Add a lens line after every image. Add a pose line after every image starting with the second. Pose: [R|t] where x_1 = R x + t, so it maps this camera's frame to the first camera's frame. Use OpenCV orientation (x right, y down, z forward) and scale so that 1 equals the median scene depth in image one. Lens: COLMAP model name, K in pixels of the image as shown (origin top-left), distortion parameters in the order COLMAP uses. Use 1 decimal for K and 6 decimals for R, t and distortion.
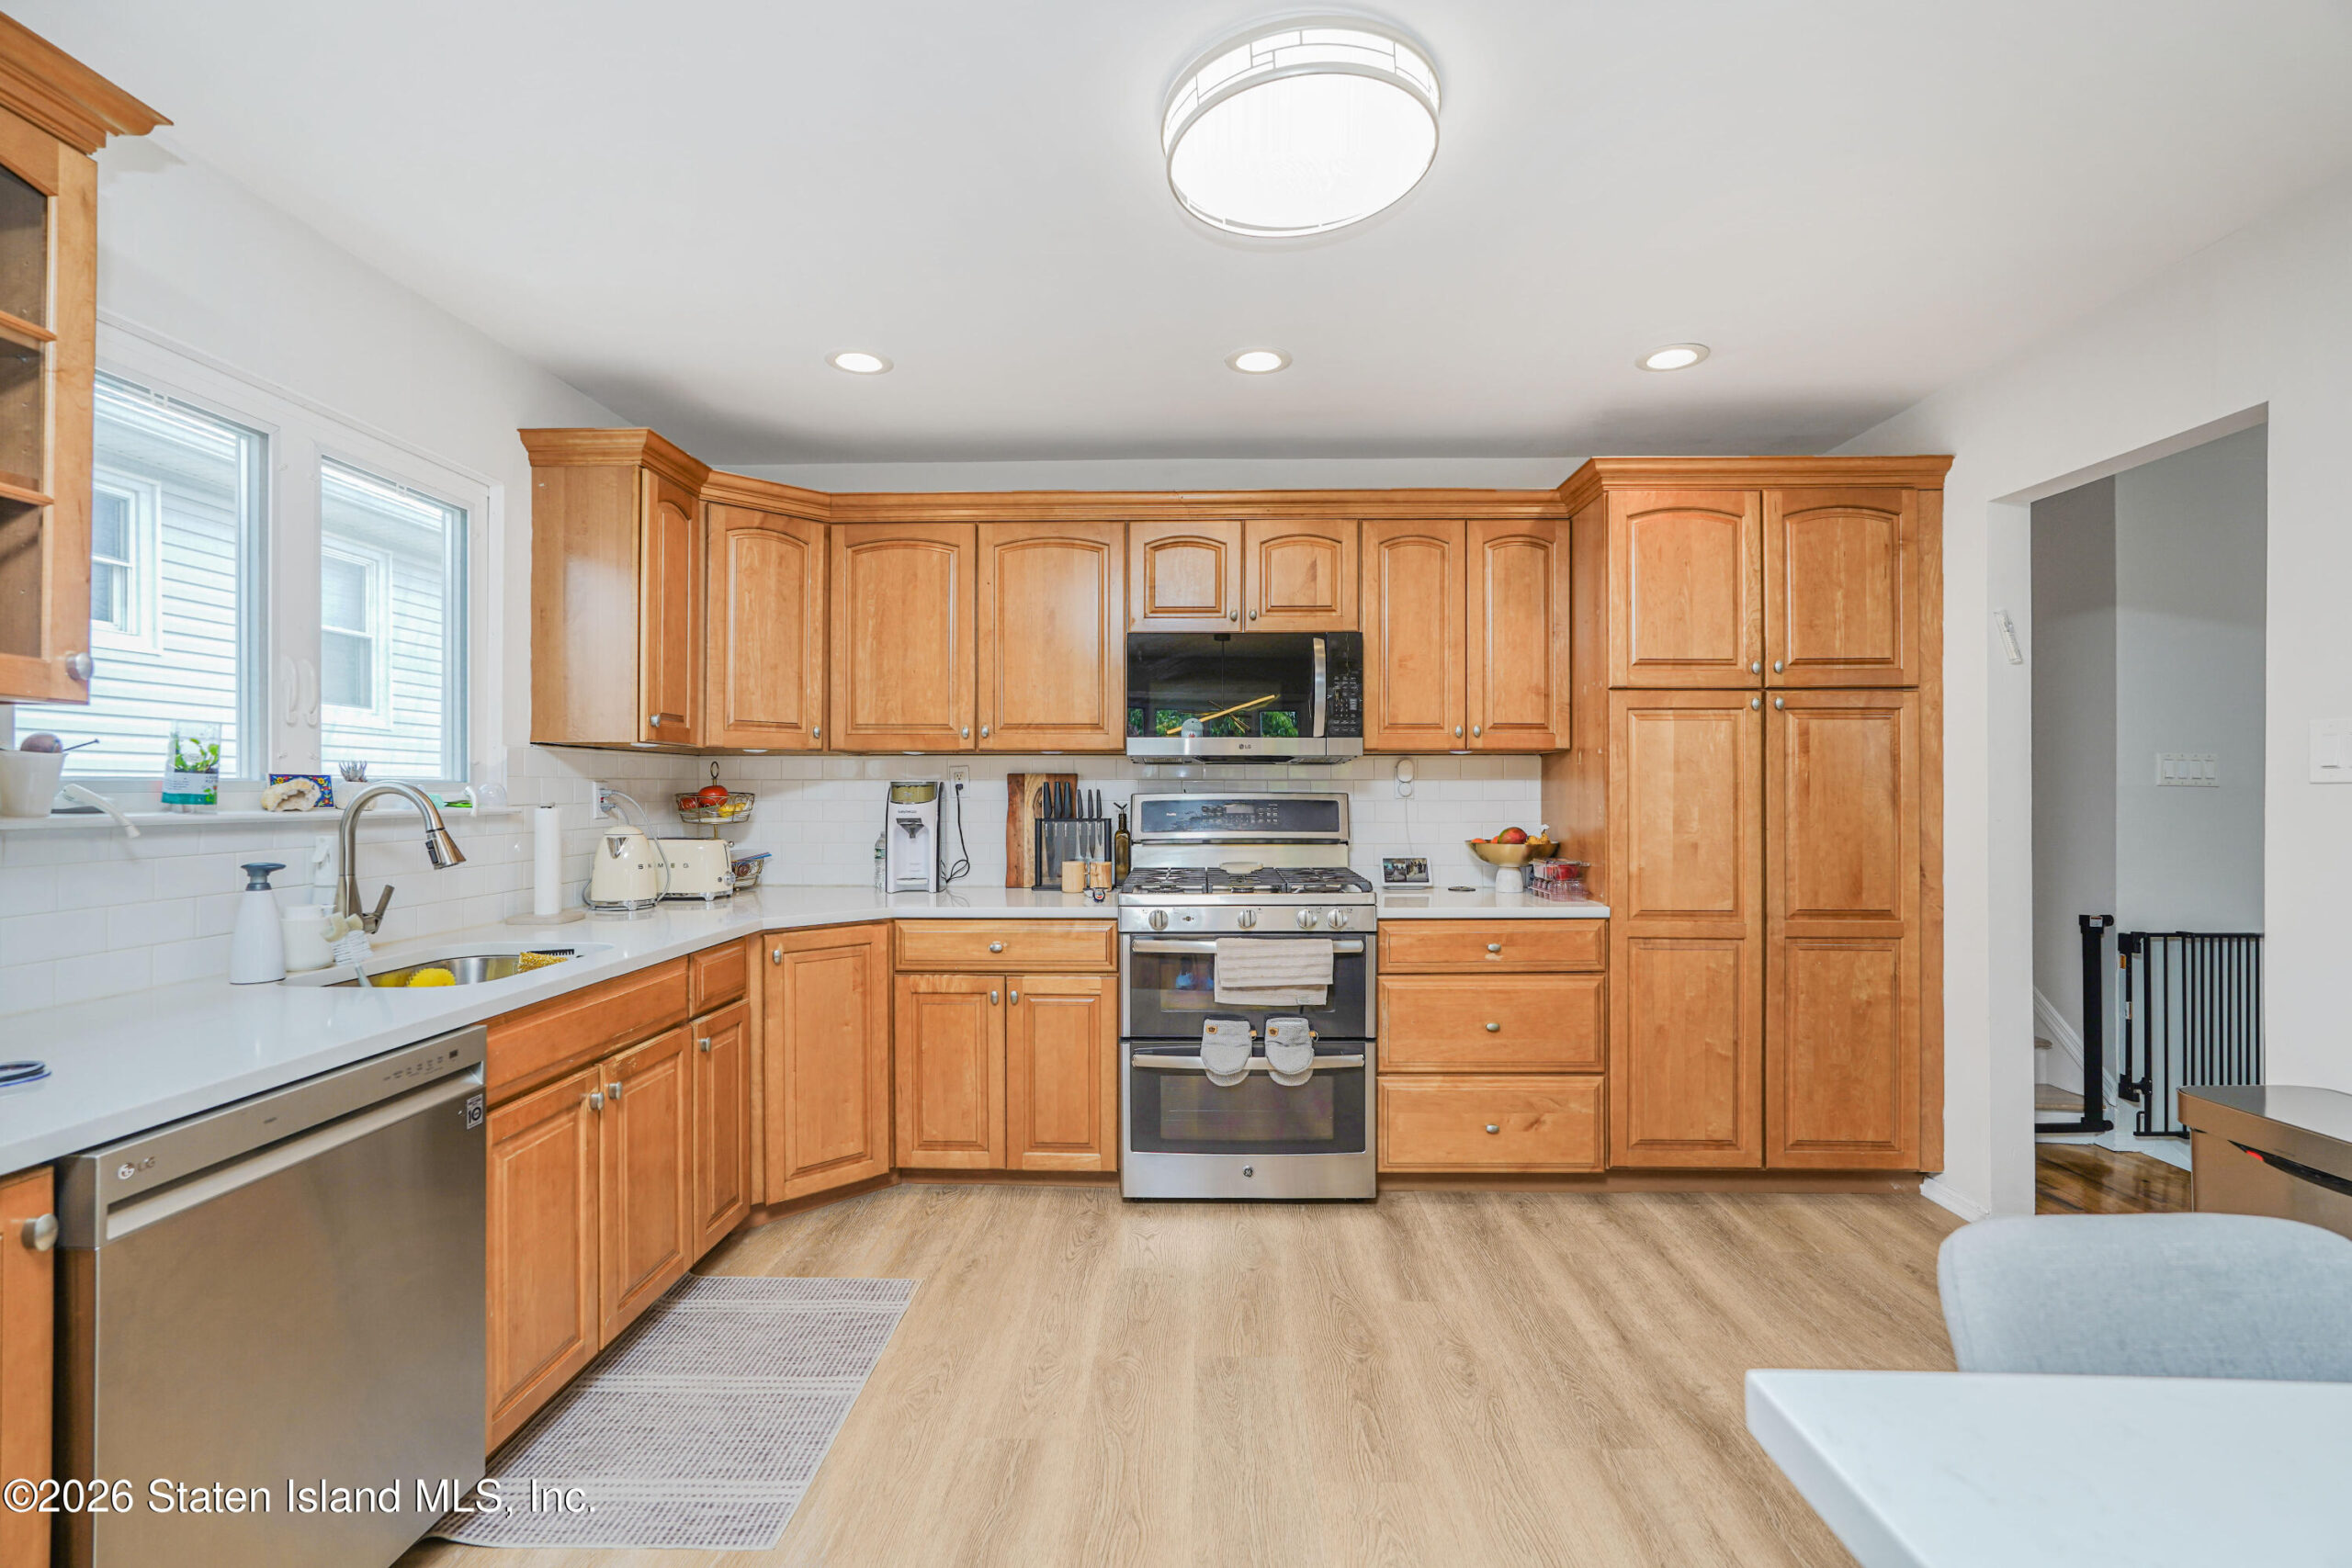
lens RADIAL K [[1039.8, 0, 1197.6], [0, 1039.8, 792.0], [0, 0, 1]] dist [-0.014186, 0.007968]
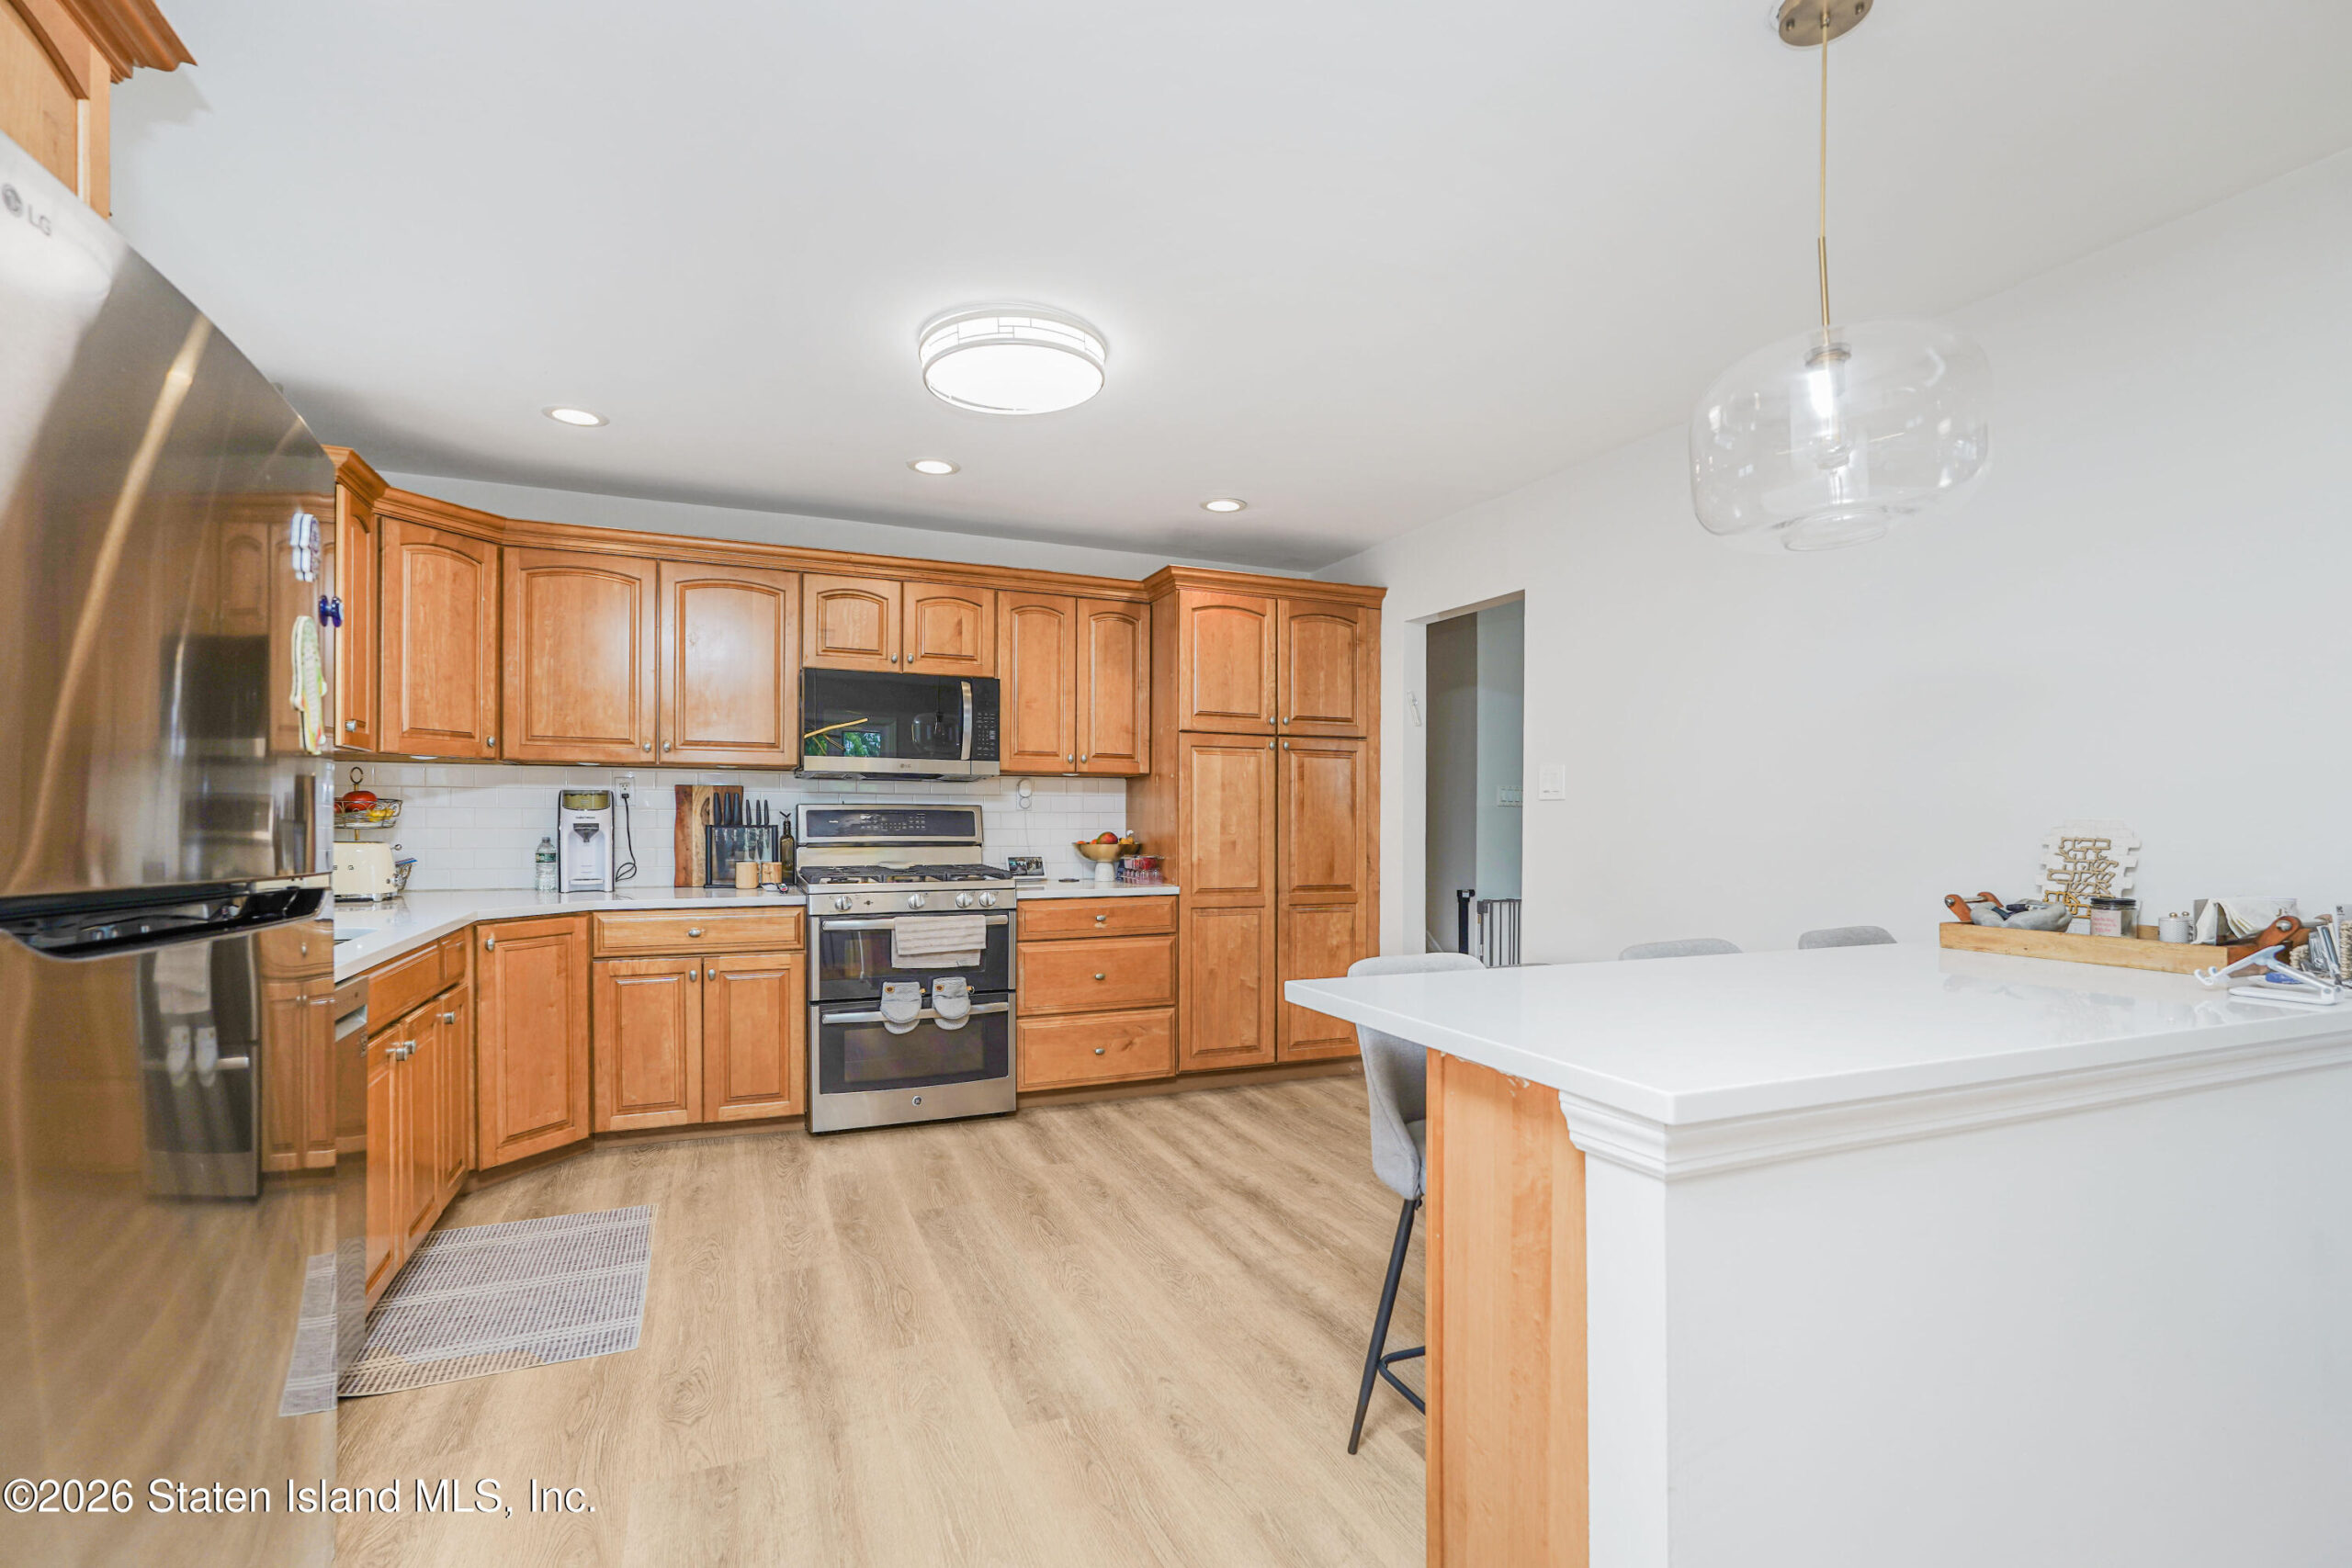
lens RADIAL K [[1039.8, 0, 1174.8], [0, 1039.8, 803.5], [0, 0, 1]] dist [-0.014186, 0.007968]
pose [[0.916946, 0.011587, 0.398843, -0.166815], [-0.006383, 0.999876, -0.014372, 0.018282], [-0.398960, 0.010632, 0.916907, -0.281547]]
